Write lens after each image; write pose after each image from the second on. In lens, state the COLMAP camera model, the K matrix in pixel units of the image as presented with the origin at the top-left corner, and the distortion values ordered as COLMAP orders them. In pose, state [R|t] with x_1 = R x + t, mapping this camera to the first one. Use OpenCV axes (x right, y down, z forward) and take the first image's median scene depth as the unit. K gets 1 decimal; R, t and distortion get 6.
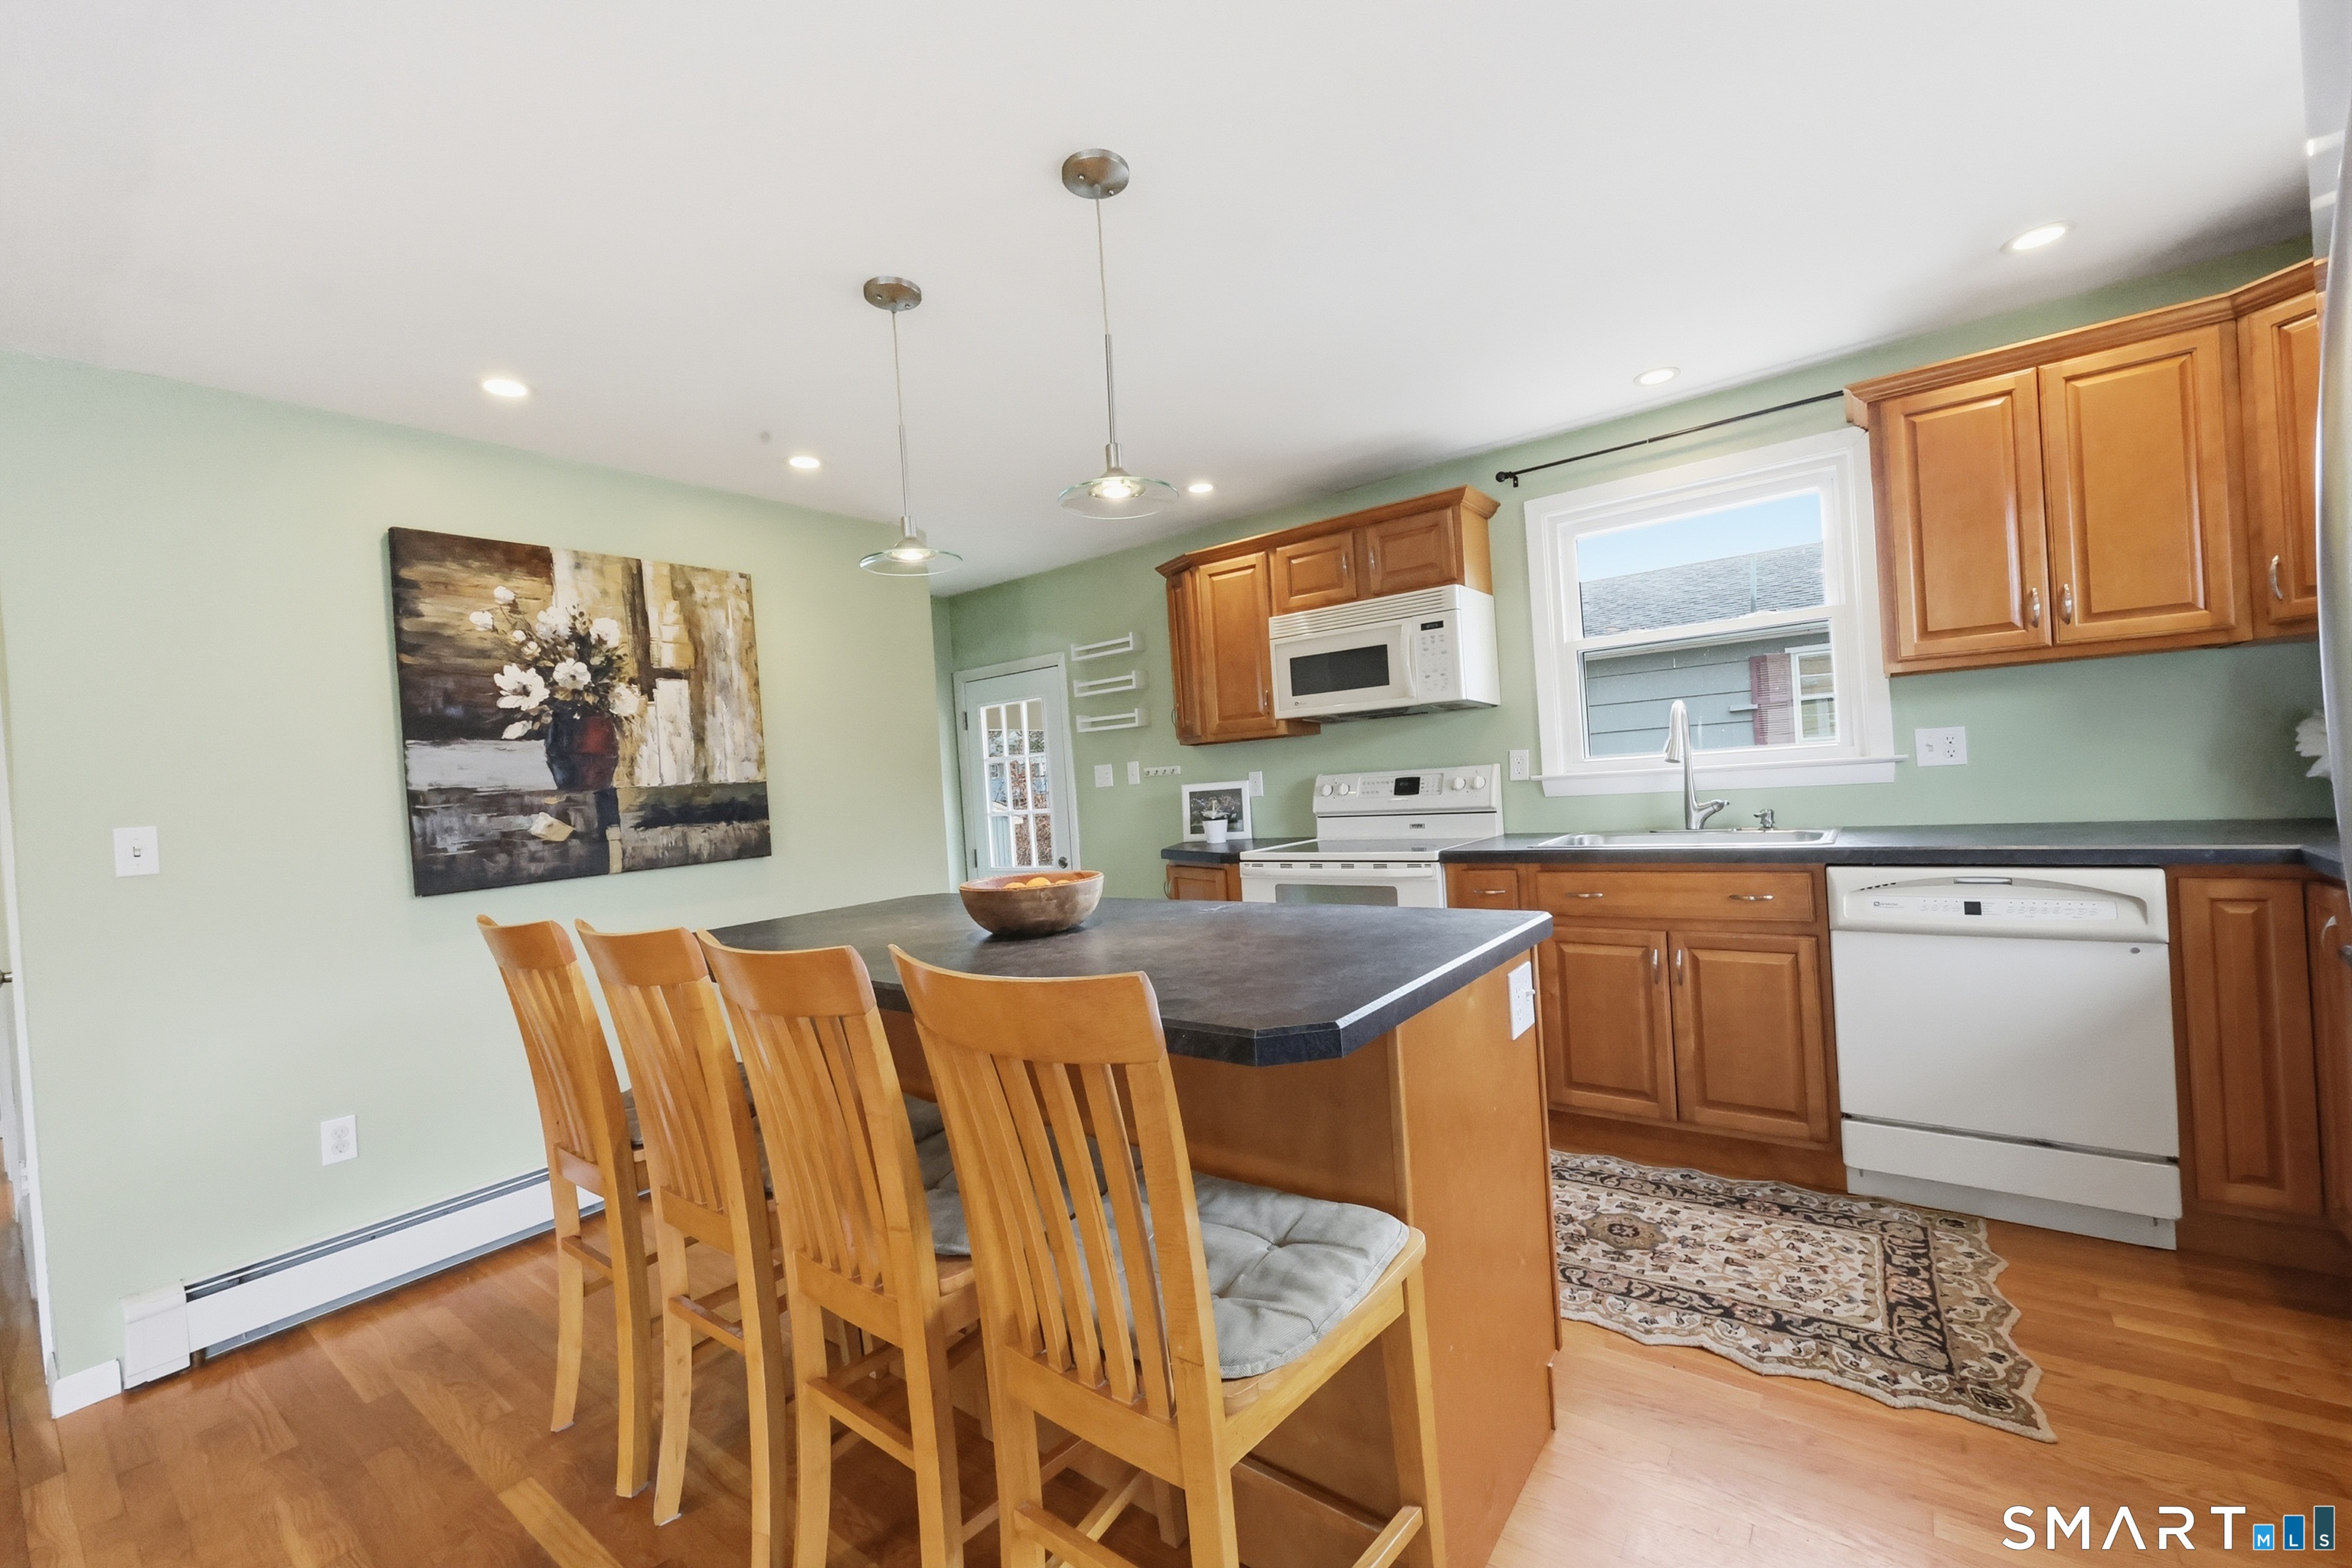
lens RADIAL K [[946.7, 0, 1182.6], [0, 946.7, 783.4], [0, 0, 1]] dist [0.001108, 0.000149]
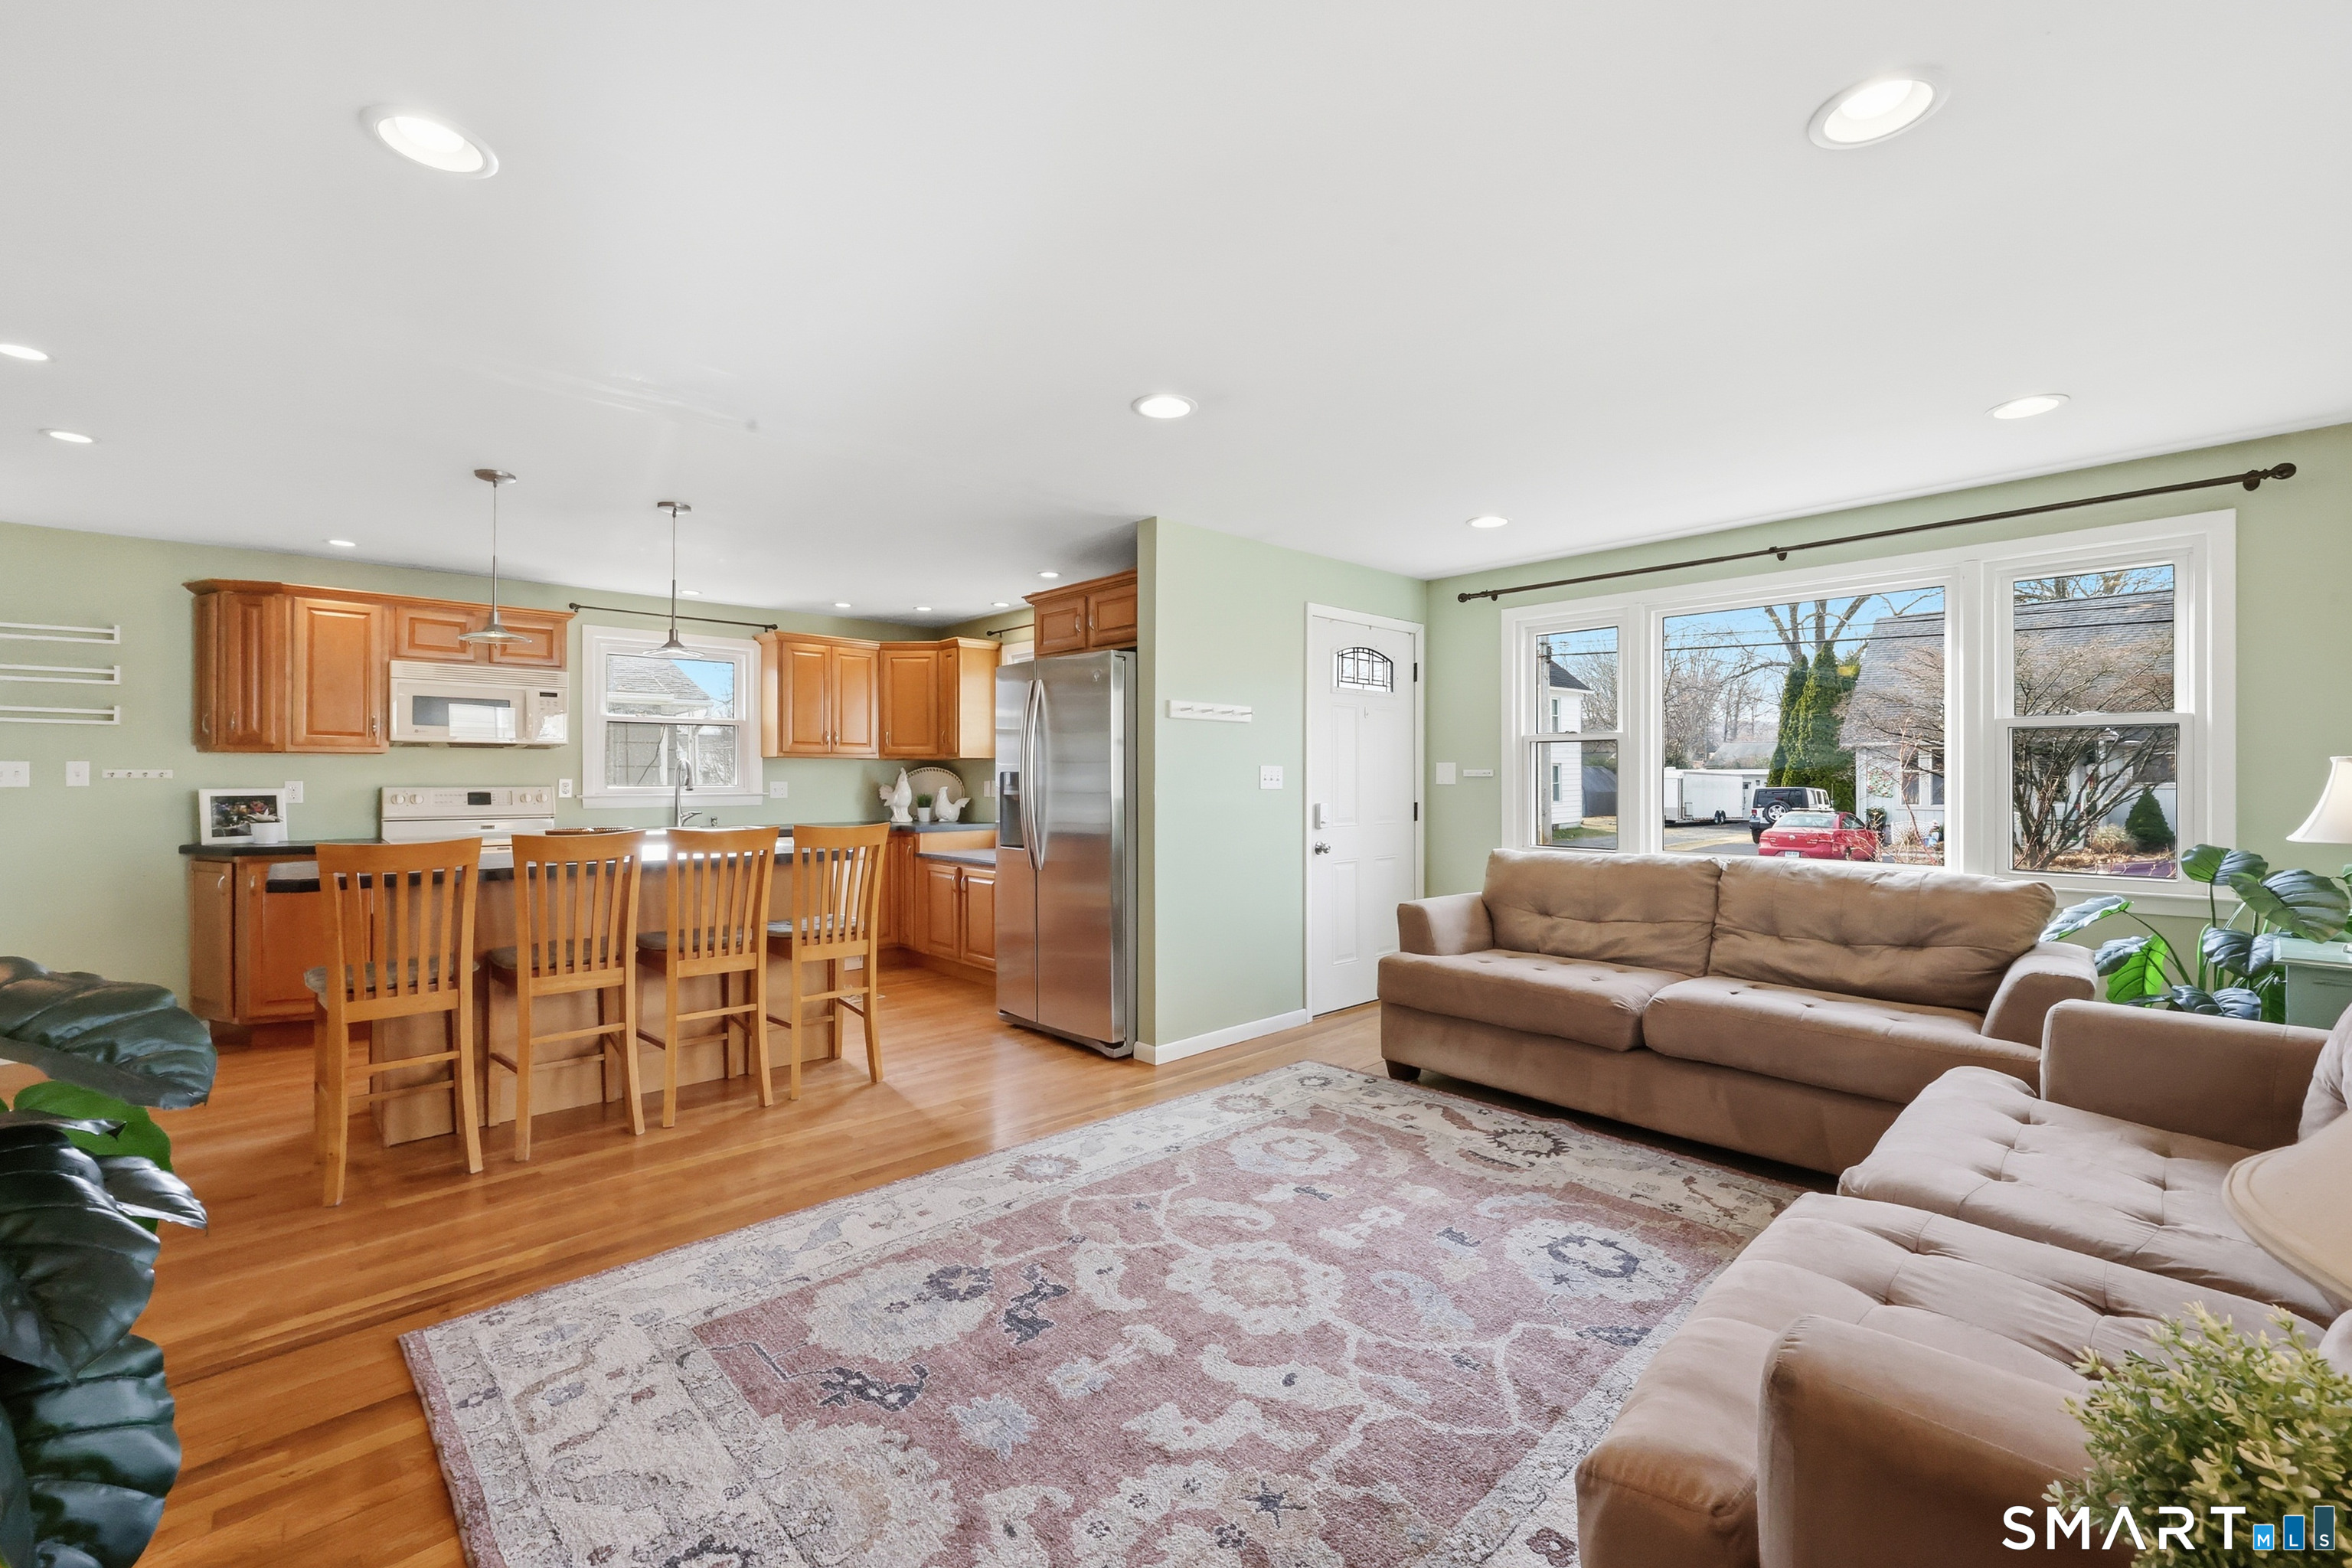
lens RADIAL K [[960.8, 0, 1179.6], [0, 960.8, 772.8], [0, 0, 1]] dist [-0.000831, -0.000290]
pose [[0.172129, 0.075288, 0.982193, -1.180587], [-0.002988, 0.997110, -0.075908, 0.083699], [-0.985070, 0.010131, 0.171856, -0.313130]]
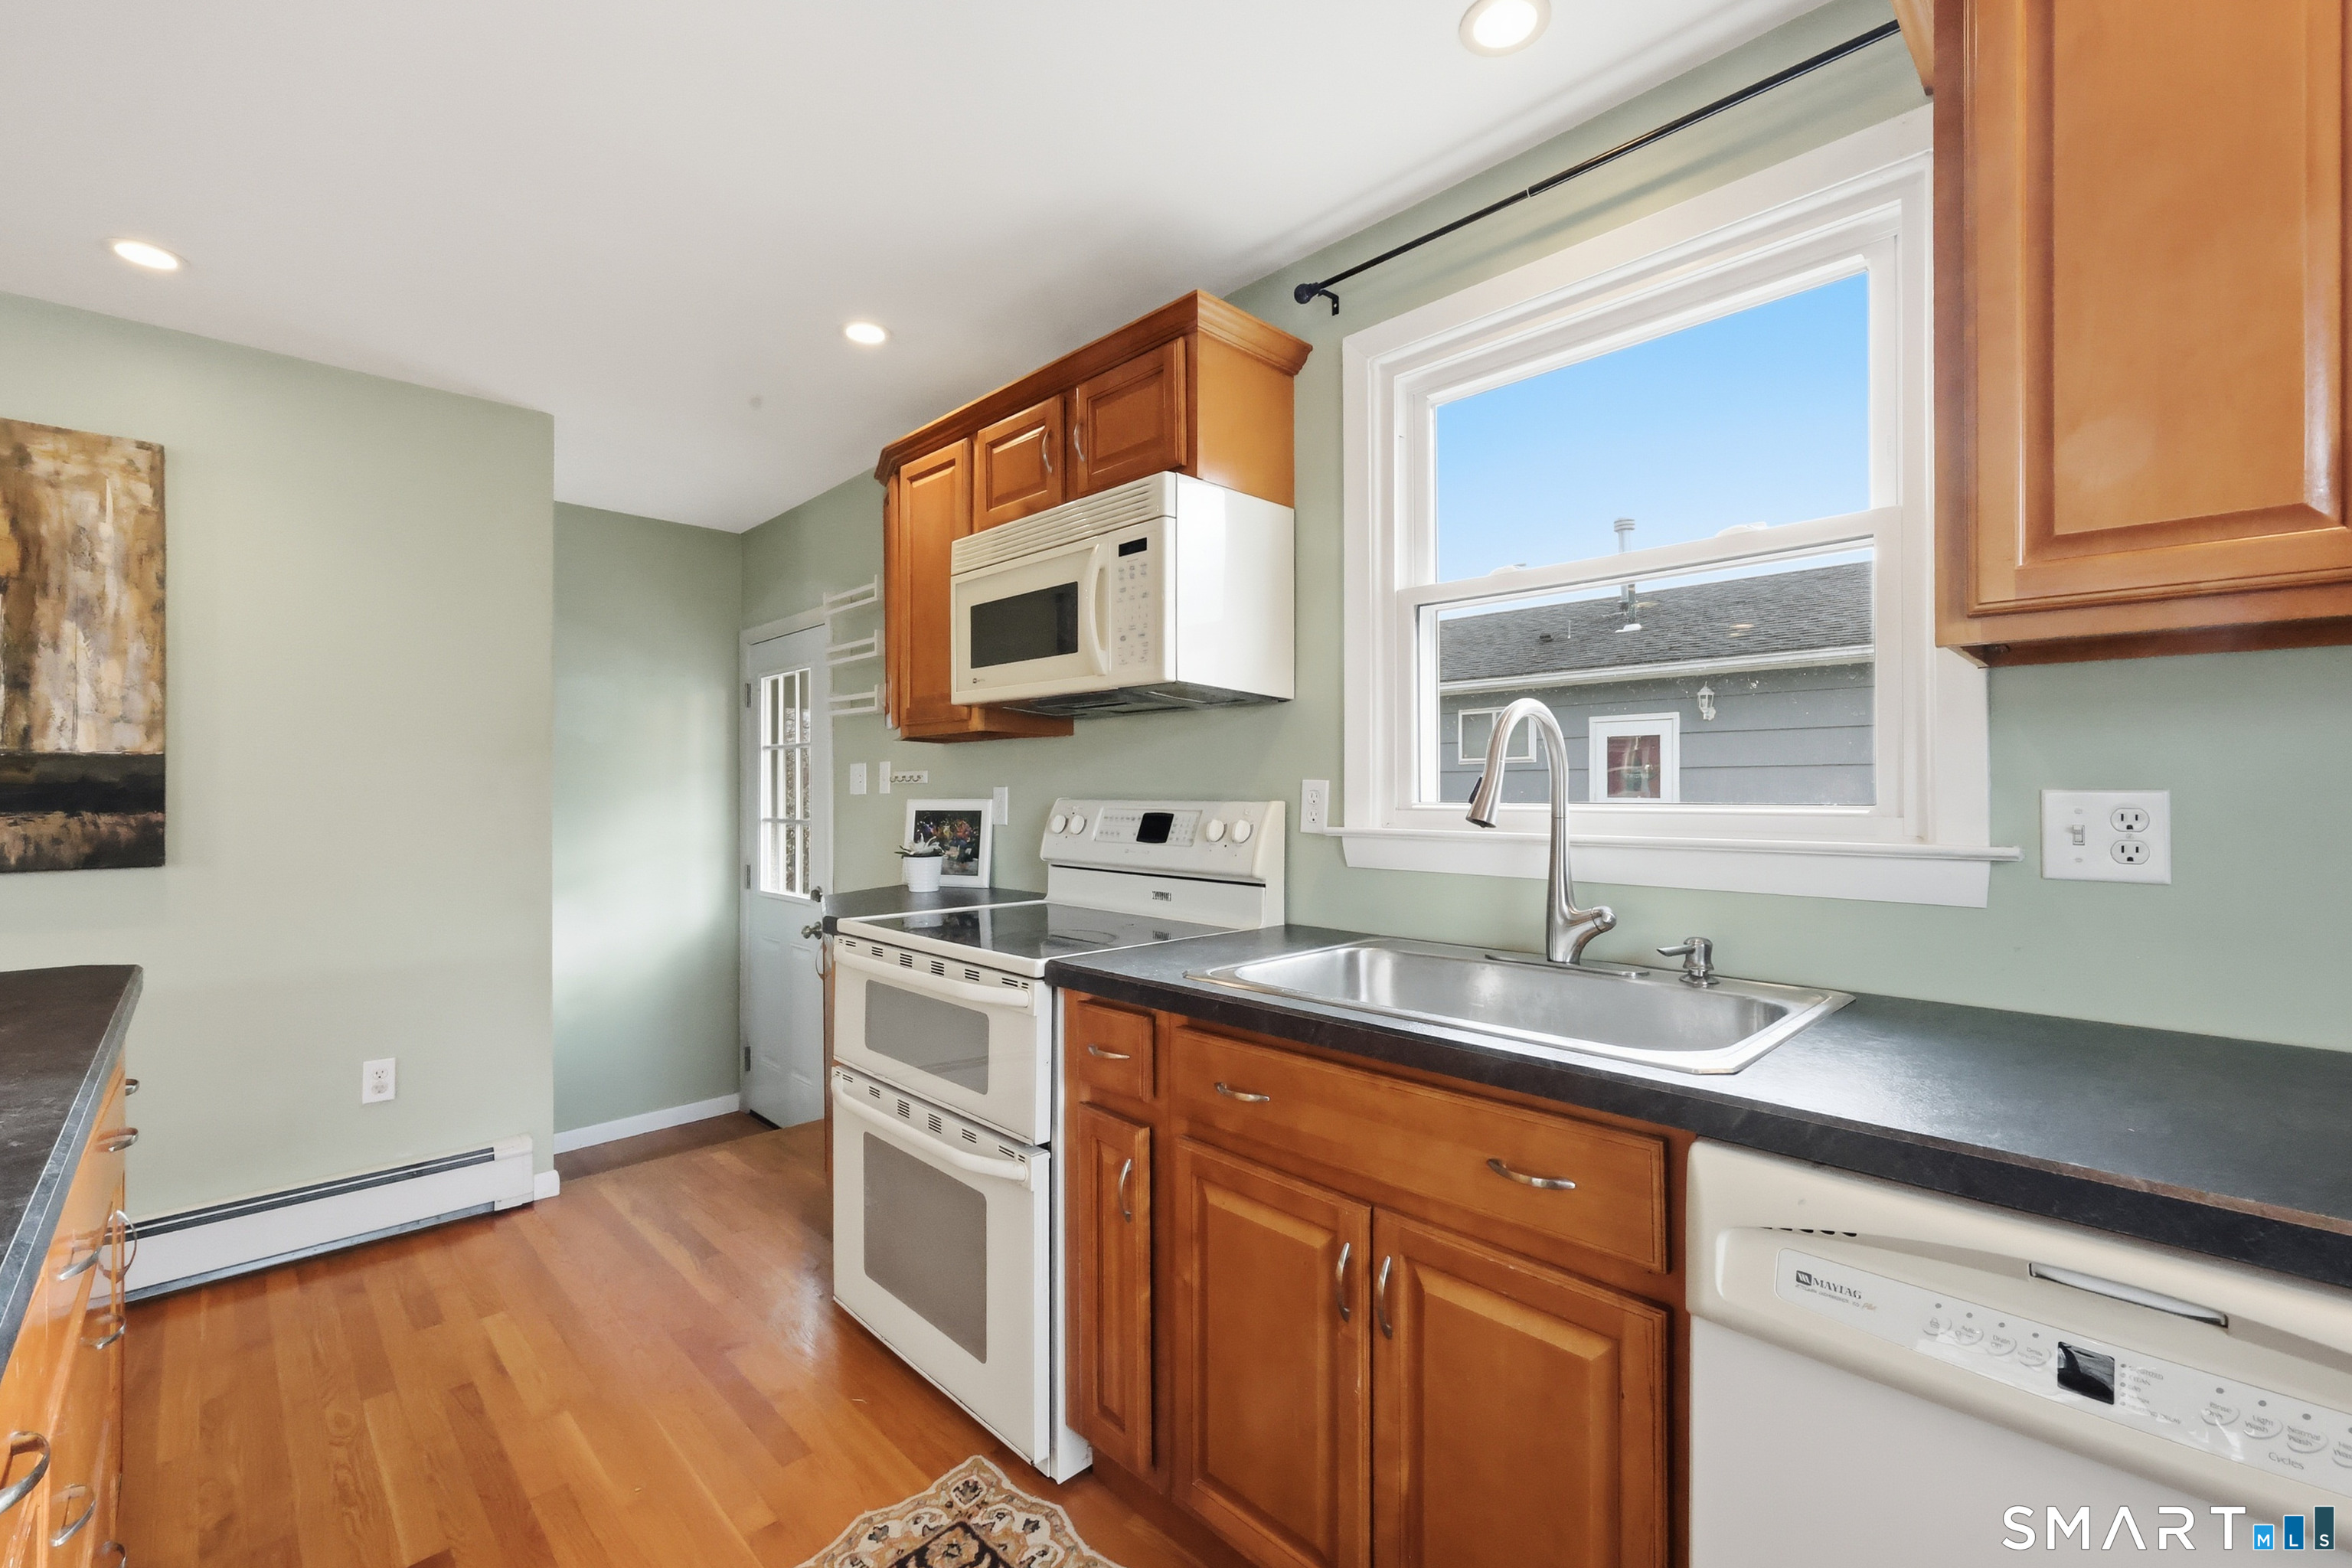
lens RADIAL K [[999.7, 0, 1176.0], [0, 999.7, 784.0], [0, 0, 1]] dist [0.000521, -0.000018]
pose [[0.986716, 0.064450, -0.149126, 0.414202], [-0.065148, 0.997876, 0.000206, -0.031180], [0.148823, 0.009512, 0.988818, 0.452178]]
